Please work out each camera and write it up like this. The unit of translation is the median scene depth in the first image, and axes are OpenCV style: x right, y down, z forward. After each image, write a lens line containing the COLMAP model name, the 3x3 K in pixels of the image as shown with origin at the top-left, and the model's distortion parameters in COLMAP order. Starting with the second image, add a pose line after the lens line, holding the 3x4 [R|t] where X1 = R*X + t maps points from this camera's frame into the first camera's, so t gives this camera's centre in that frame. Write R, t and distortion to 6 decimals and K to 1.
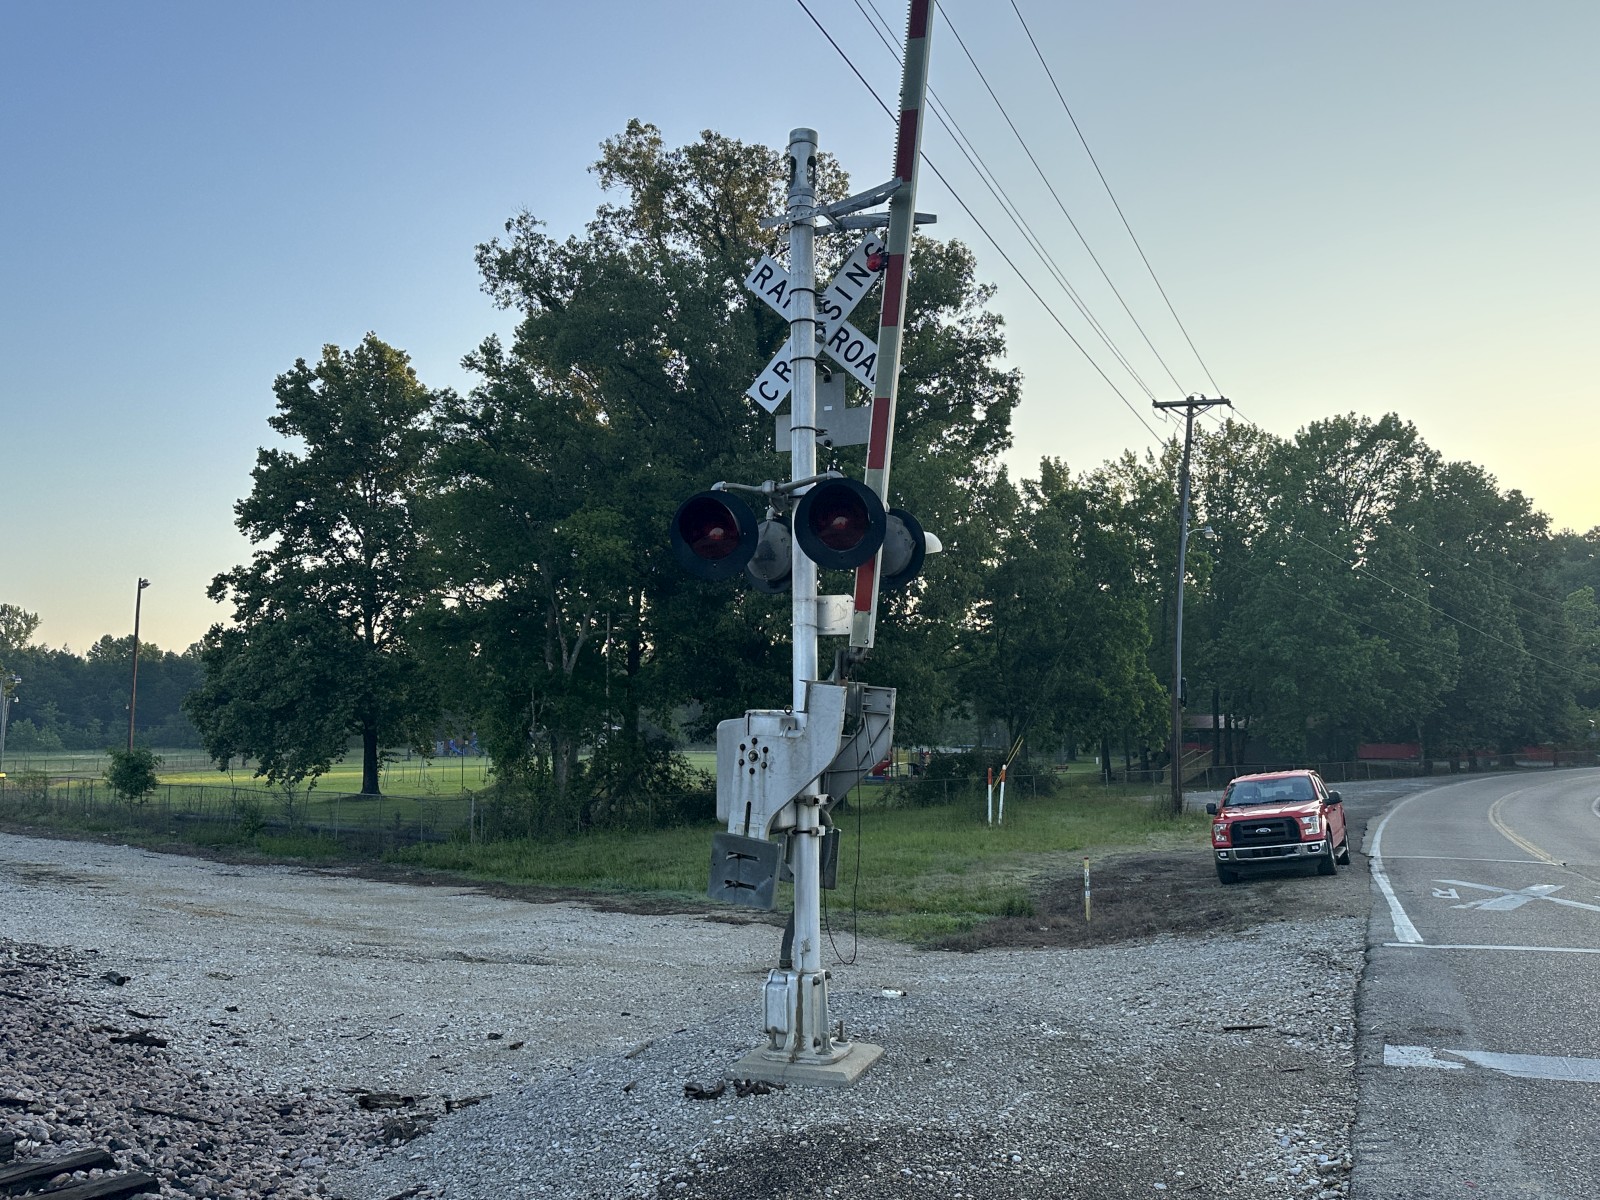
lens RADIAL K [[1272.1, 0, 800.0], [0, 1272.1, 600.0], [0, 0, 1]] dist [0.163066, -0.312460]
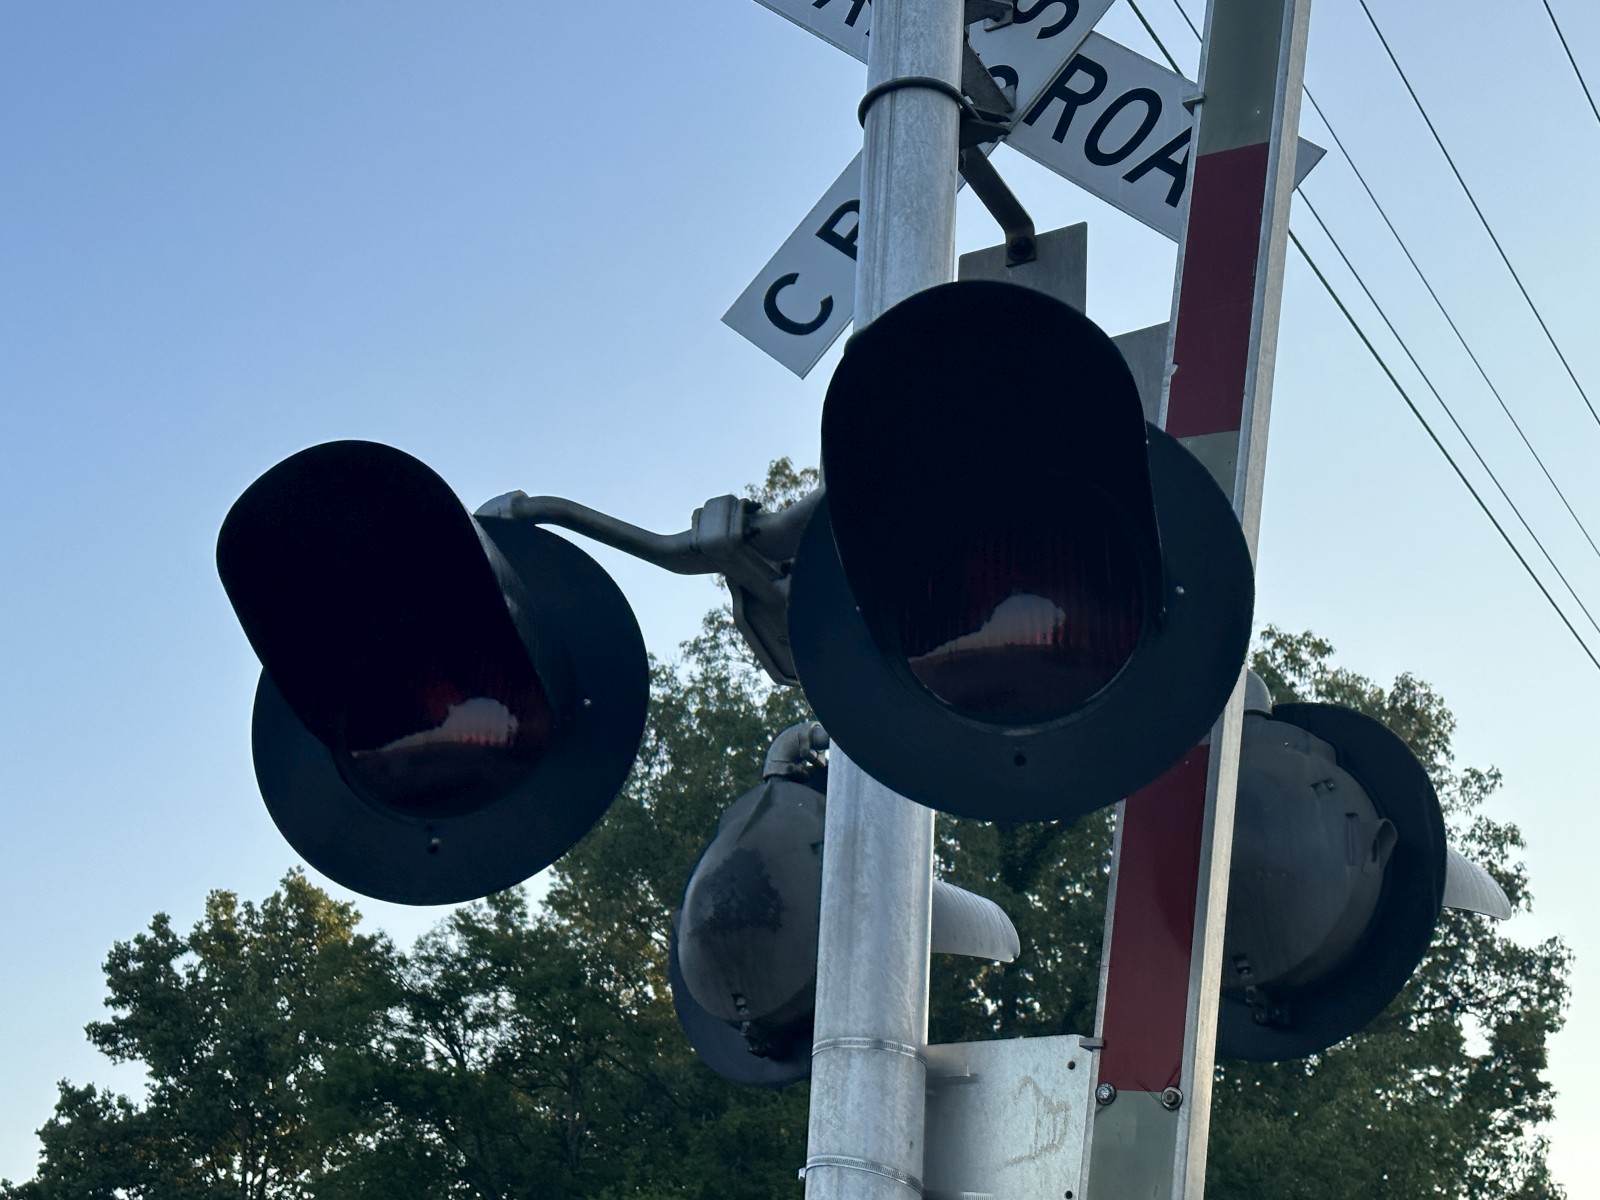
lens RADIAL K [[2334.6, 0, 800.0], [0, 2334.6, 600.0], [0, 0, 1]] dist [0.116862, -0.071382]
pose [[0.991092, 0.007596, -0.132959, 0.007914], [-0.052490, 0.939834, -0.337575, 0.010965], [0.122395, 0.341547, 0.931861, 0.112274]]
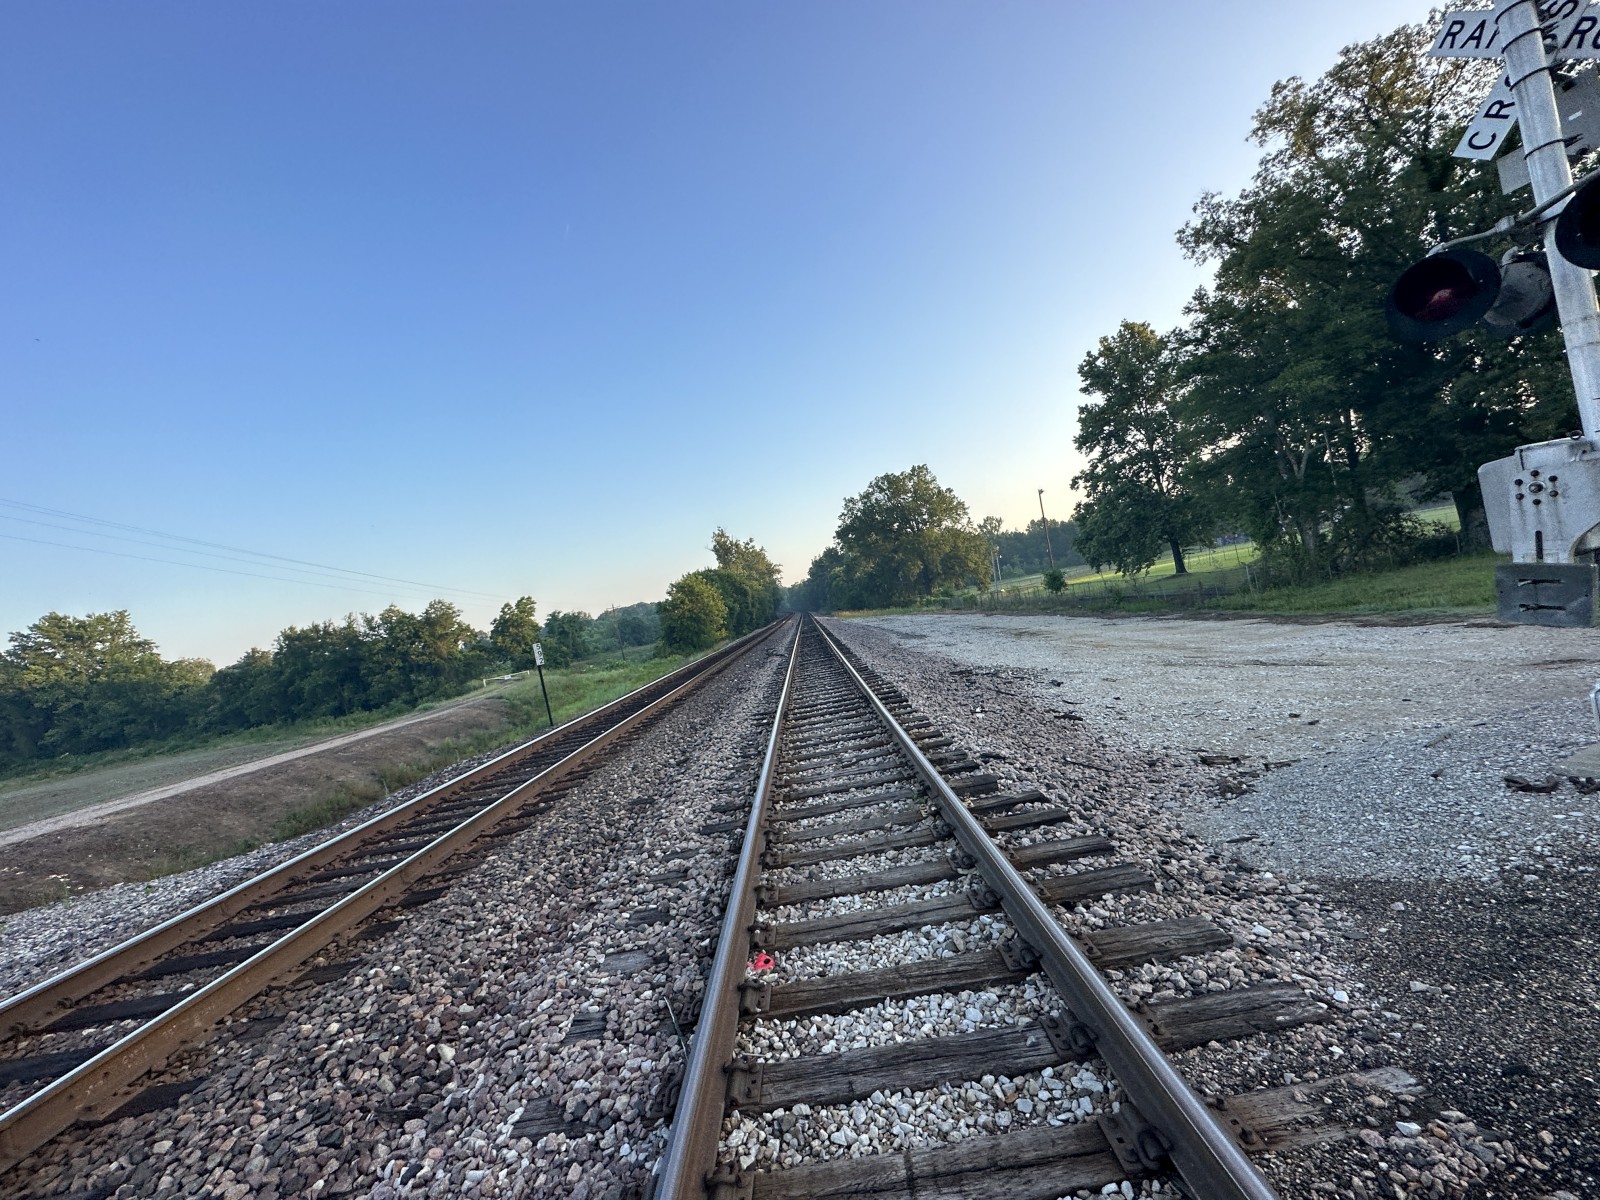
lens RADIAL K [[641.0, 0, 800.0], [0, 641.0, 600.0], [0, 0, 1]] dist [-0.003603, 0.000128]
pose [[0.643287, -0.126625, -0.755081, -0.007349], [0.253030, 0.965974, 0.053576, 0.005542], [0.722604, -0.225523, 0.653439, 0.035942]]
